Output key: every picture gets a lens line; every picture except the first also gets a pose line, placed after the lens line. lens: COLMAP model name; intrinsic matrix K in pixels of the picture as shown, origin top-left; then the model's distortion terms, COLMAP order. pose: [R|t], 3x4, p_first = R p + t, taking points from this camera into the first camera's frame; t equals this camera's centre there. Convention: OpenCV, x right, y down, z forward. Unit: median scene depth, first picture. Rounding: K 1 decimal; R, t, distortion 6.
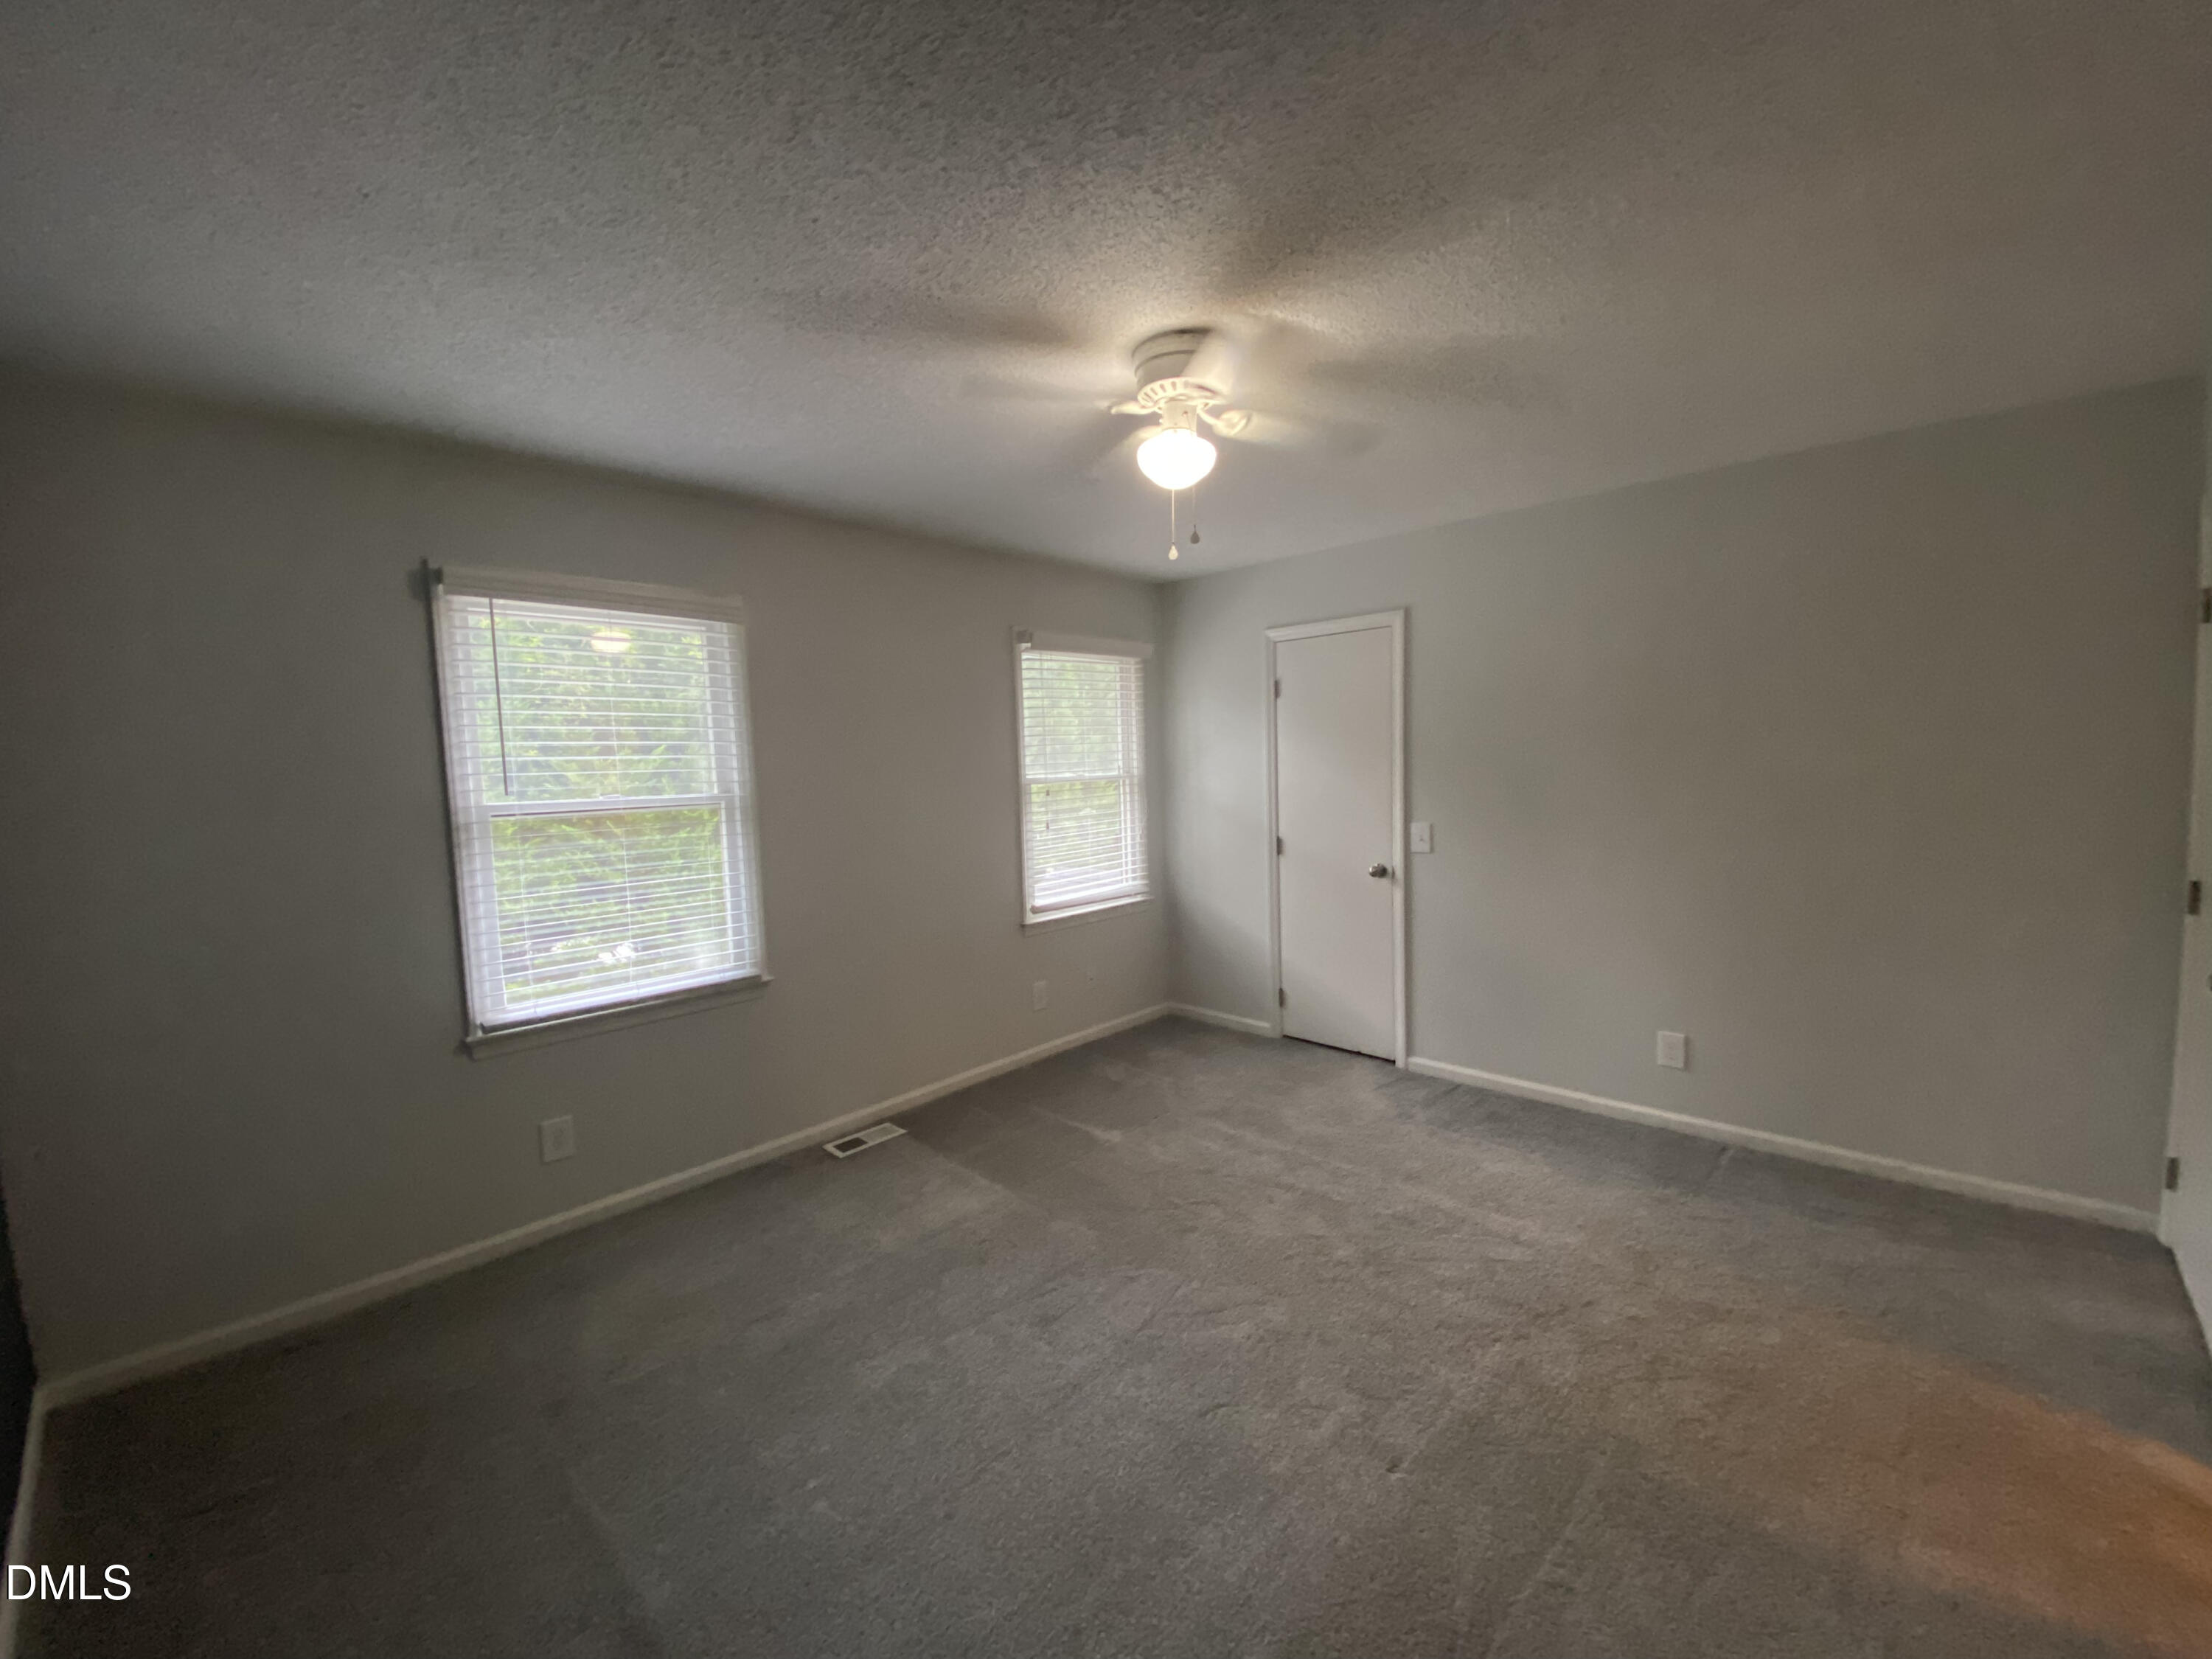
lens RADIAL K [[907.2, 0, 1106.0], [0, 907.2, 829.5], [0, 0, 1]] dist [0.079338, -0.046587]
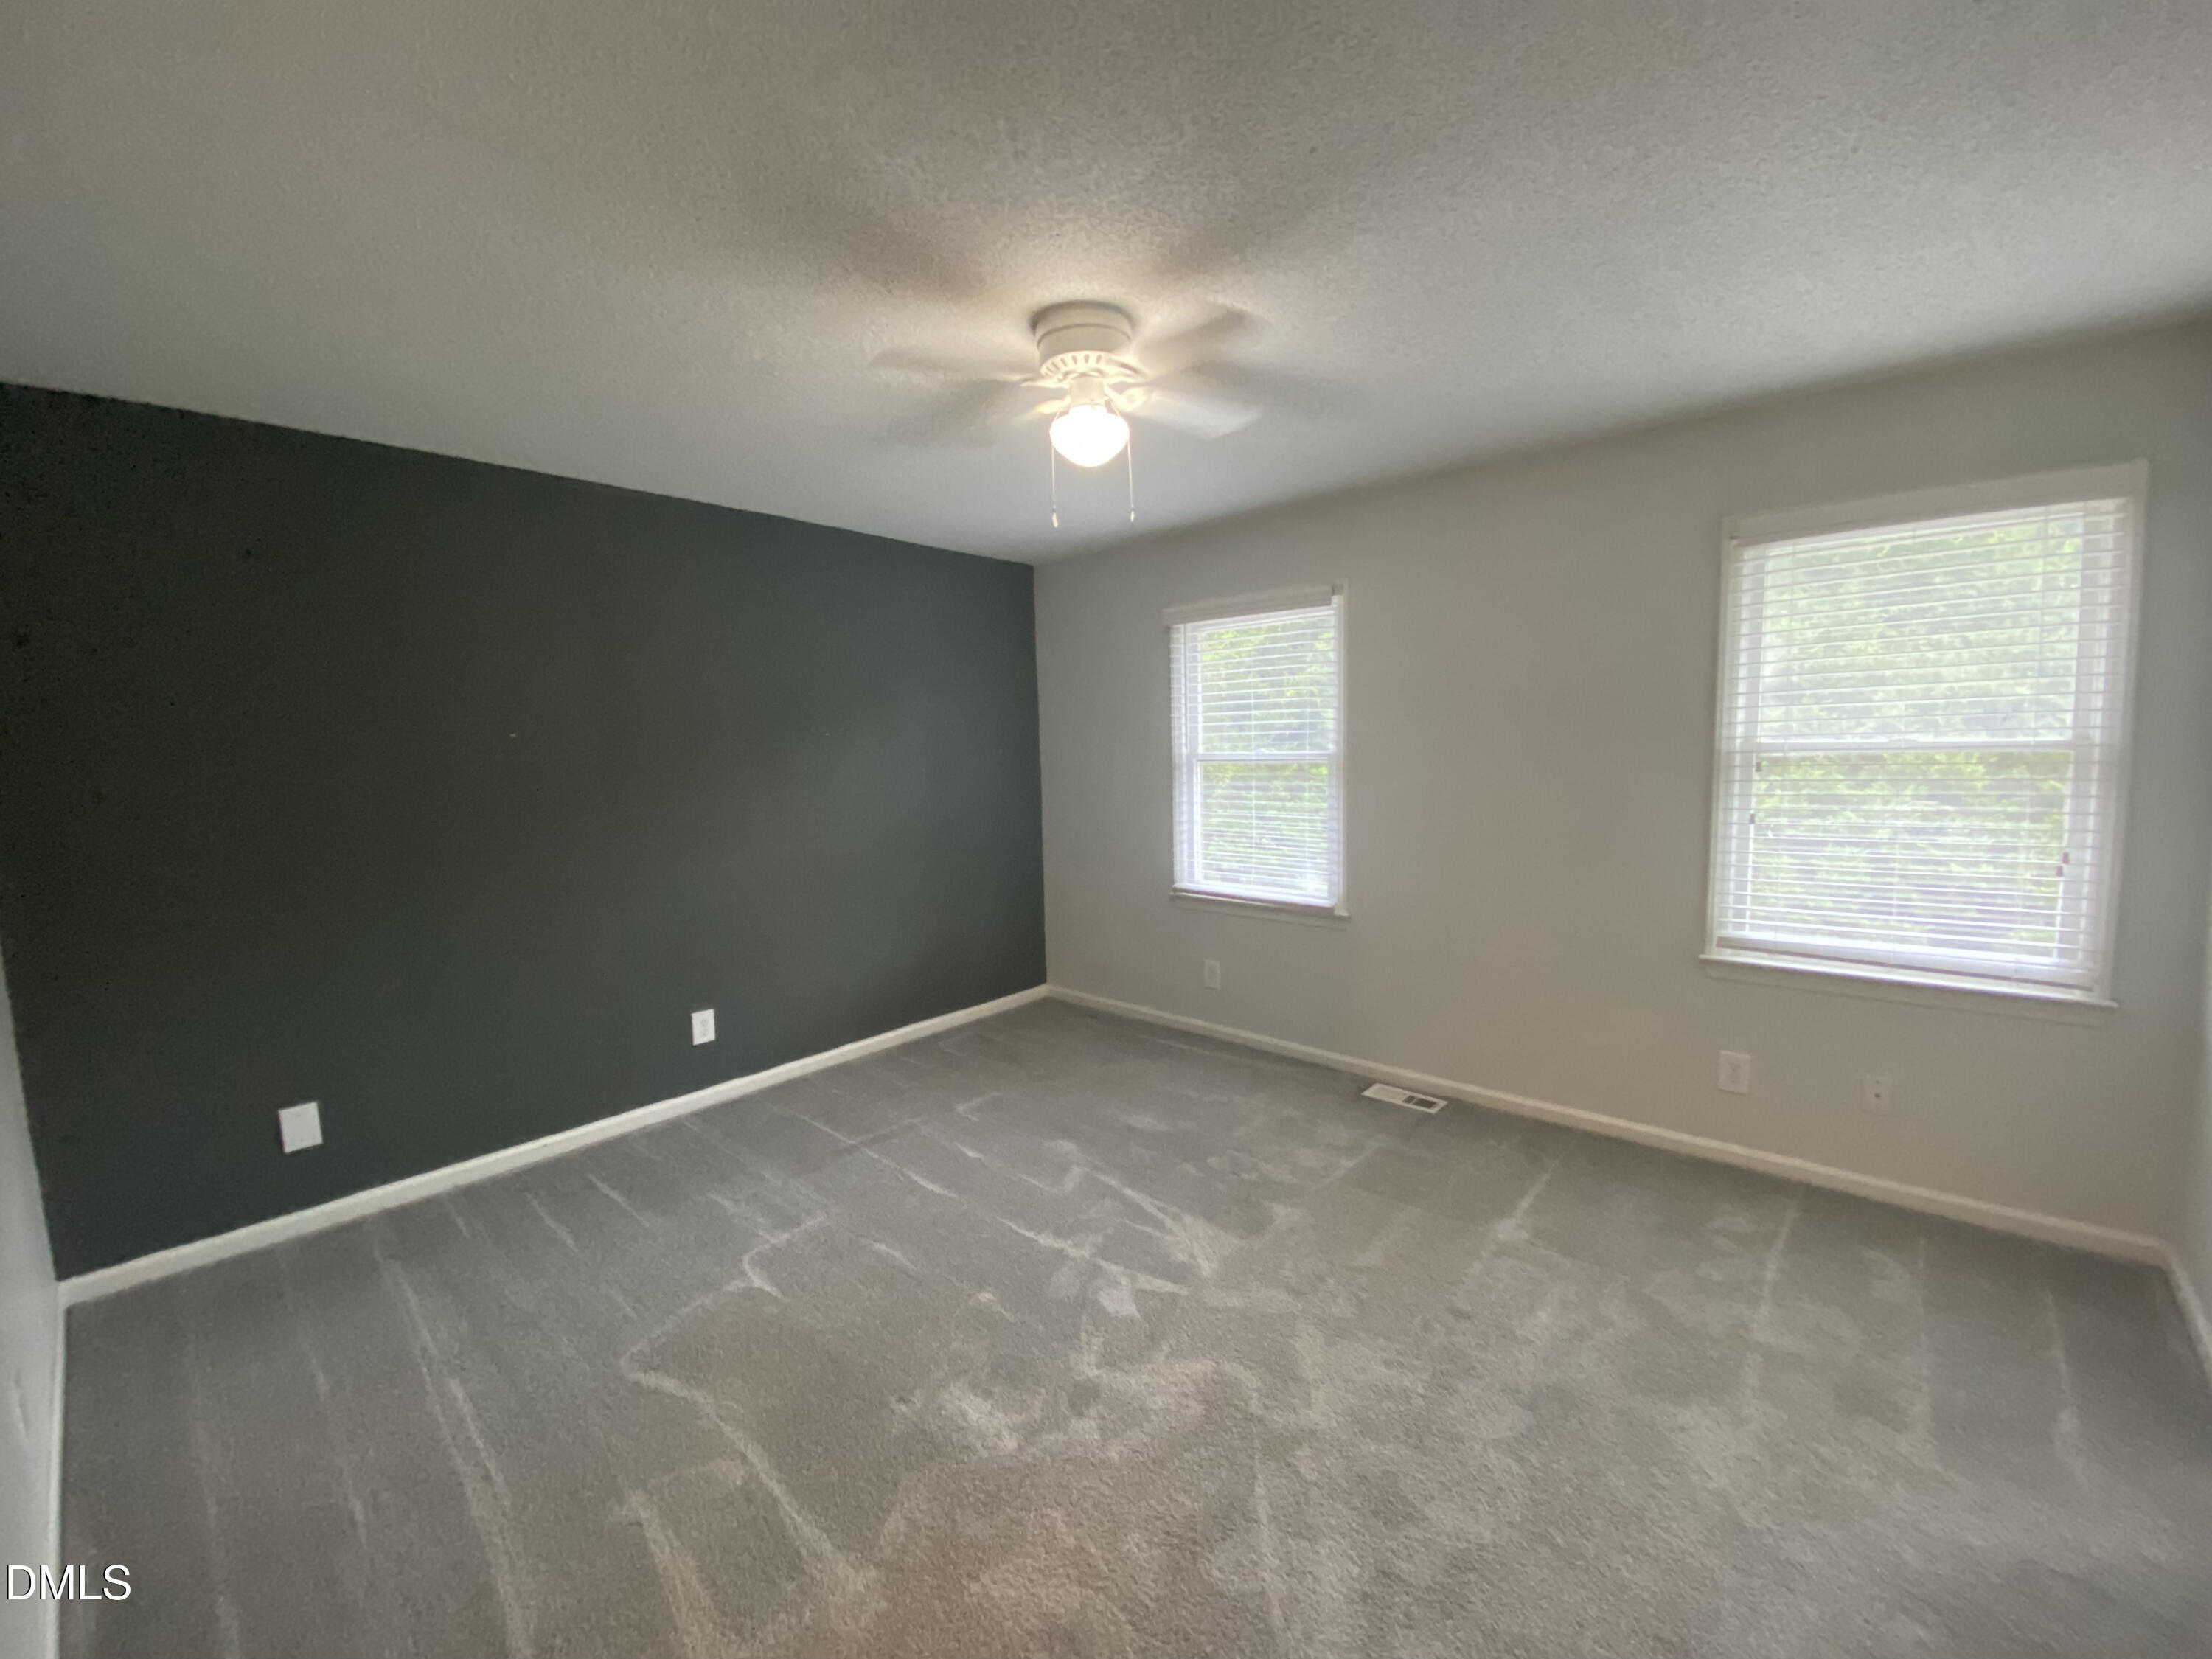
lens RADIAL K [[907.2, 0, 1106.0], [0, 907.2, 829.5], [0, 0, 1]] dist [0.079338, -0.046587]
pose [[0.036127, 0.134982, -0.990189, 0.702086], [-0.048160, 0.989920, 0.133188, -0.076595], [0.998186, 0.042876, 0.042264, 0.625210]]
